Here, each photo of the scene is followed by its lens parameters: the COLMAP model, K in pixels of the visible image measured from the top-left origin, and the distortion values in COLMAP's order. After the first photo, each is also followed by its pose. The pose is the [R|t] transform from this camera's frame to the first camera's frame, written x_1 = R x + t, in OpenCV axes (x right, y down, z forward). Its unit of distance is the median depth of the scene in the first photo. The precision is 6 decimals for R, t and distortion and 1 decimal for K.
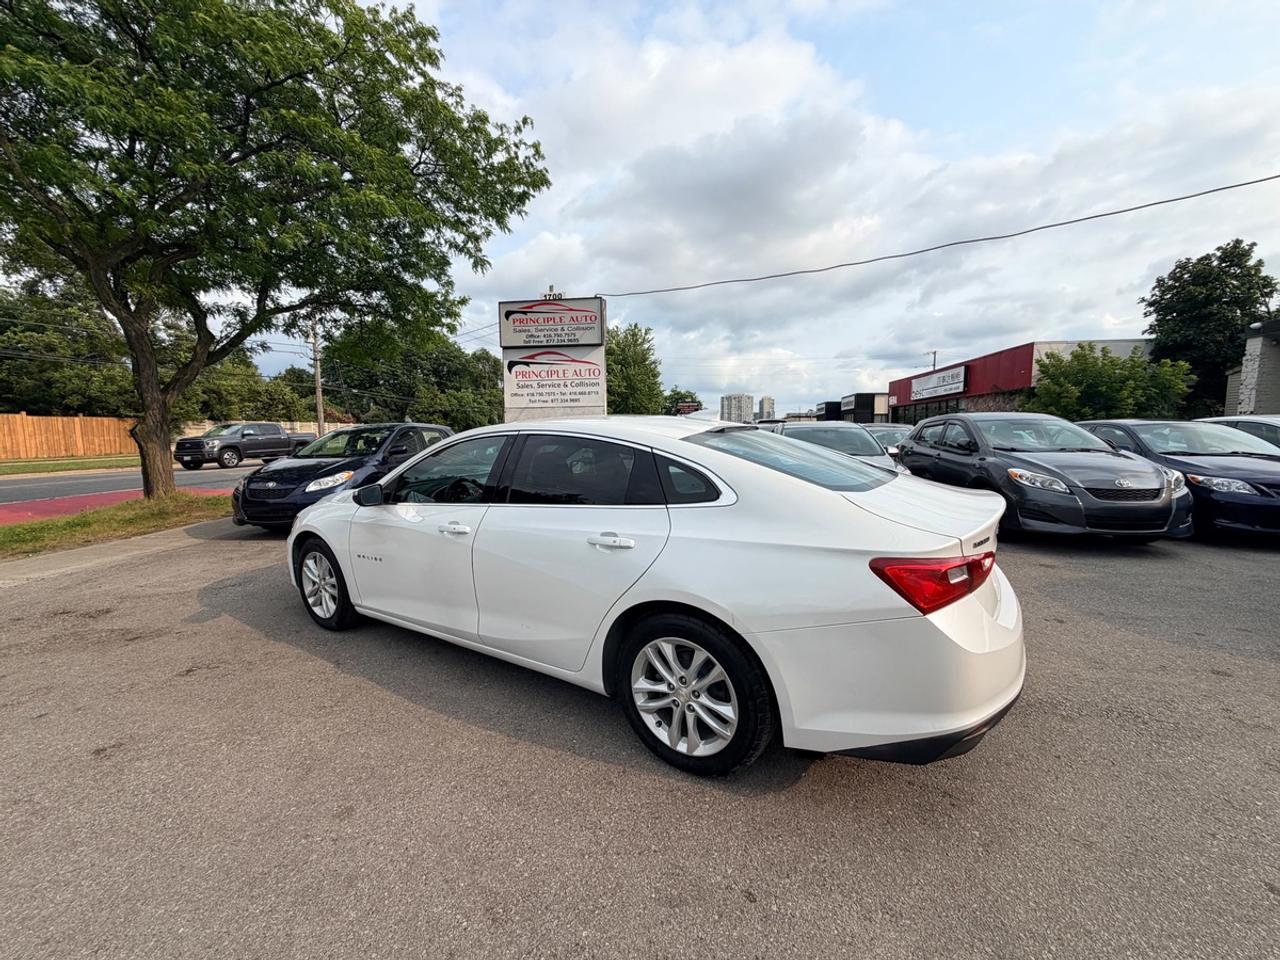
lens RADIAL K [[505.6, 0, 636.3], [0, 505.6, 486.7], [0, 0, 1]] dist [-0.000770, -0.000116]
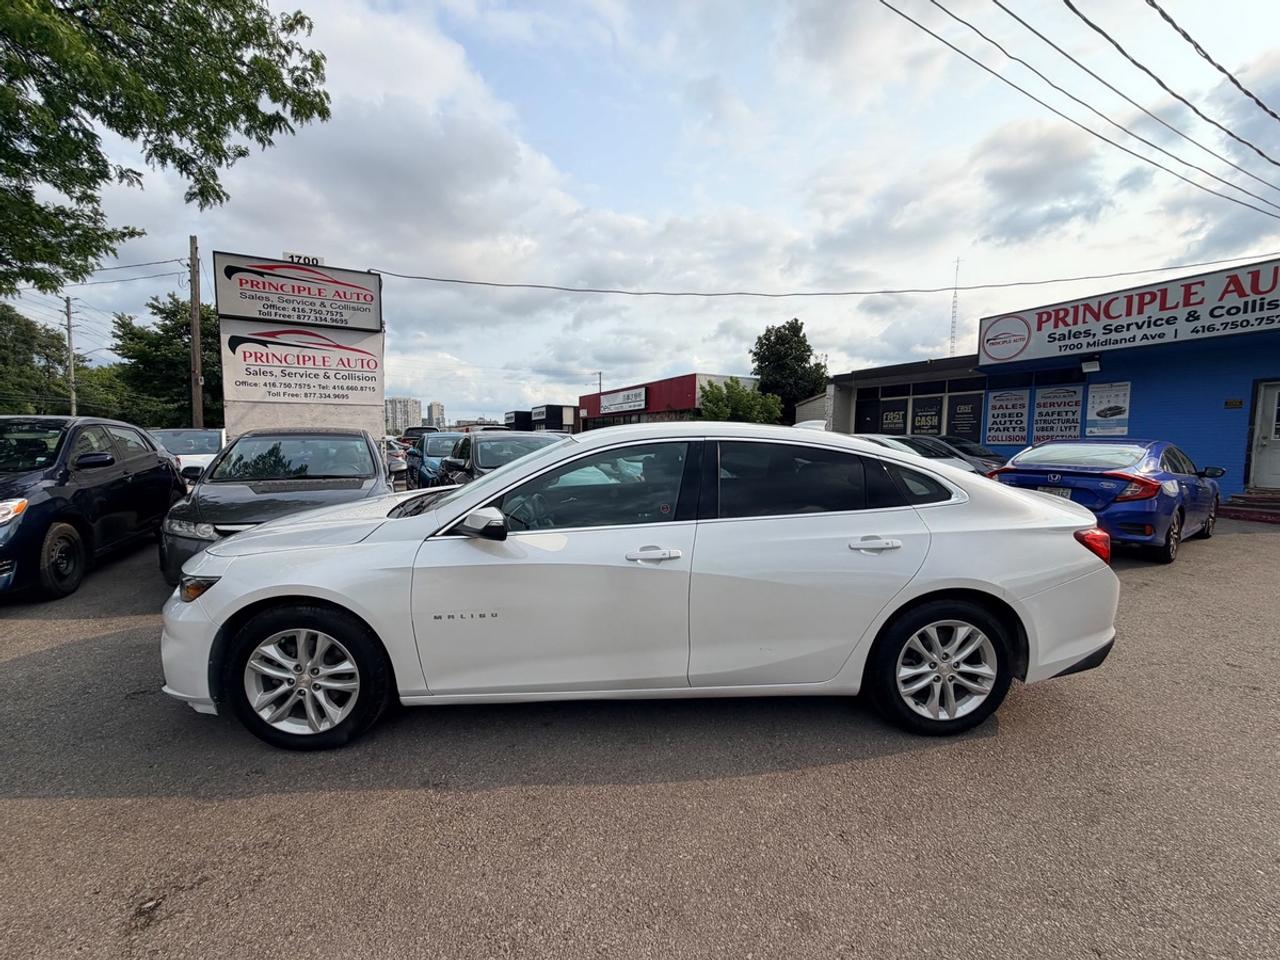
lens RADIAL K [[511.6, 0, 638.9], [0, 511.6, 478.6], [0, 0, 1]] dist [-0.000817, 0.000004]
pose [[0.809932, -0.028494, 0.585831, -0.214055], [0.047056, 0.998756, -0.016479, -0.006907], [-0.584633, 0.040914, 0.810266, 0.082691]]
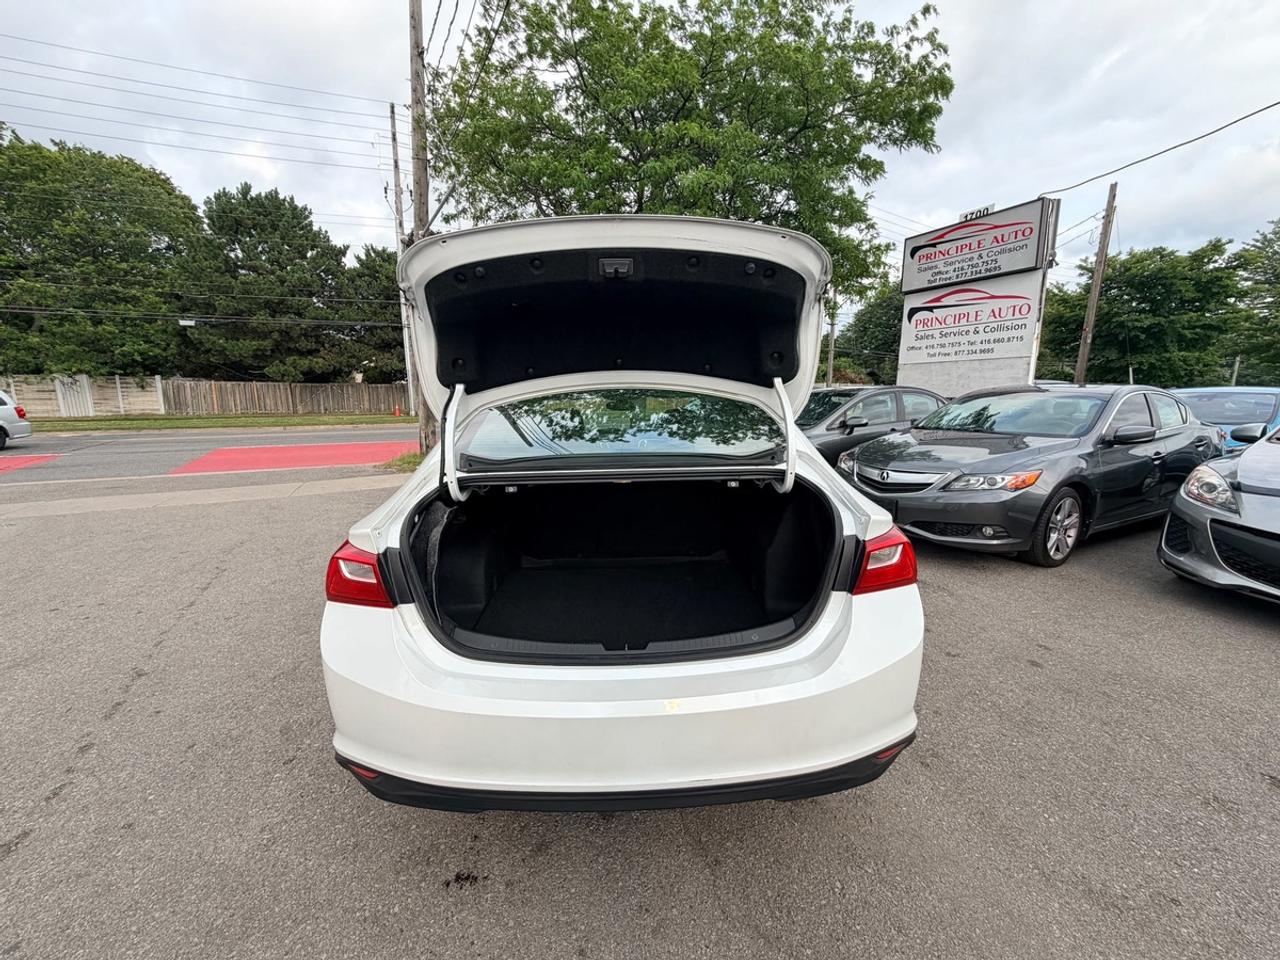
lens RADIAL K [[511.6, 0, 638.9], [0, 511.6, 478.6], [0, 0, 1]] dist [-0.000817, 0.000004]
pose [[0.566470, 0.143792, -0.811441, 0.227836], [-0.095383, 0.989482, 0.108755, -0.015480], [0.818544, 0.015791, 0.574227, 0.139245]]
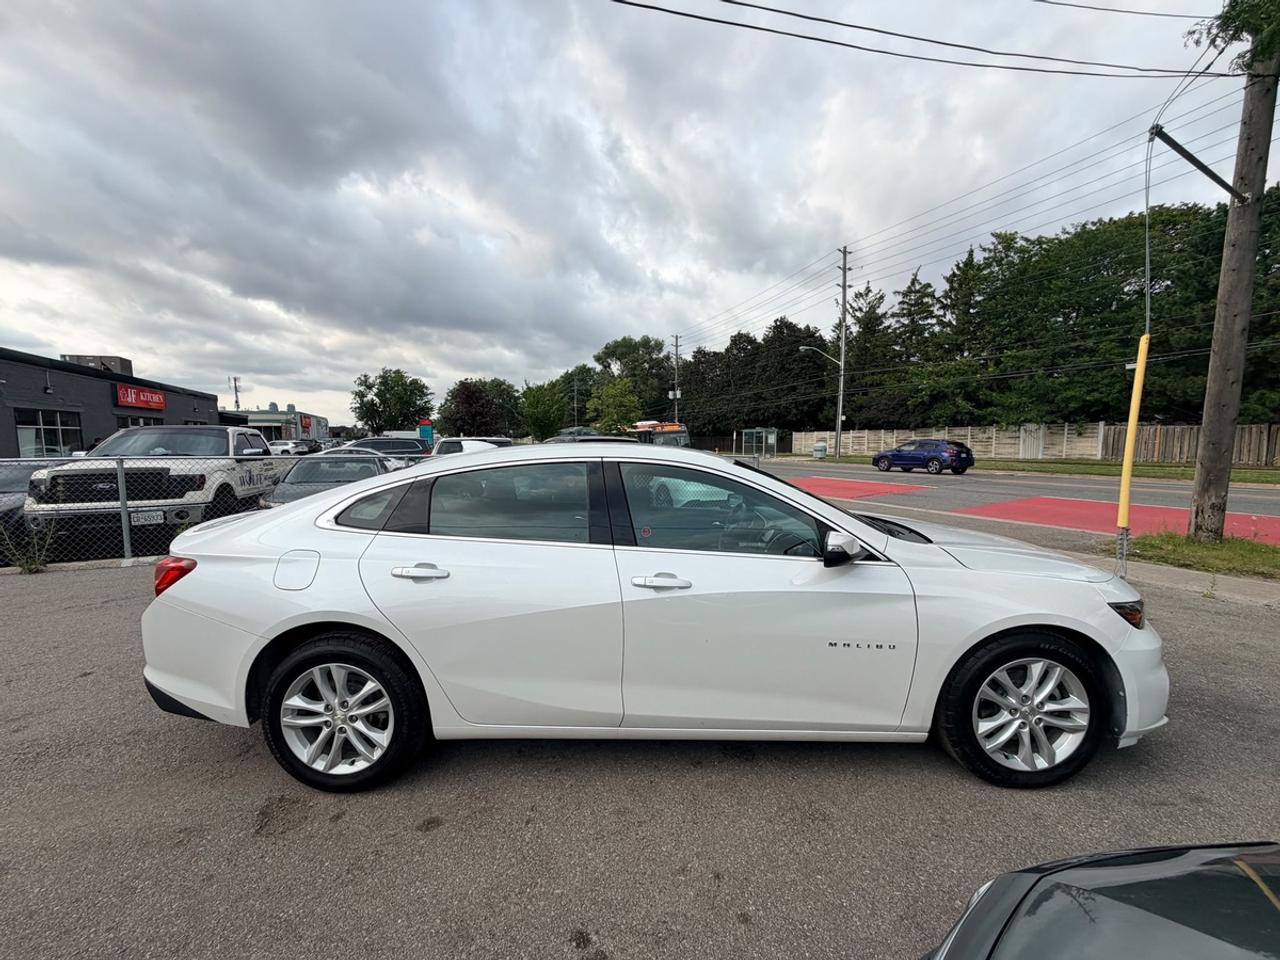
lens RADIAL K [[512.4, 0, 640.0], [0, 512.4, 480.0], [0, 0, 1]] dist [0.011209, -0.000041]
pose [[-0.845695, 0.058260, -0.530476, 0.115140], [-0.043194, 0.983289, 0.176852, -0.081486], [0.531915, 0.172476, -0.829047, 0.561935]]
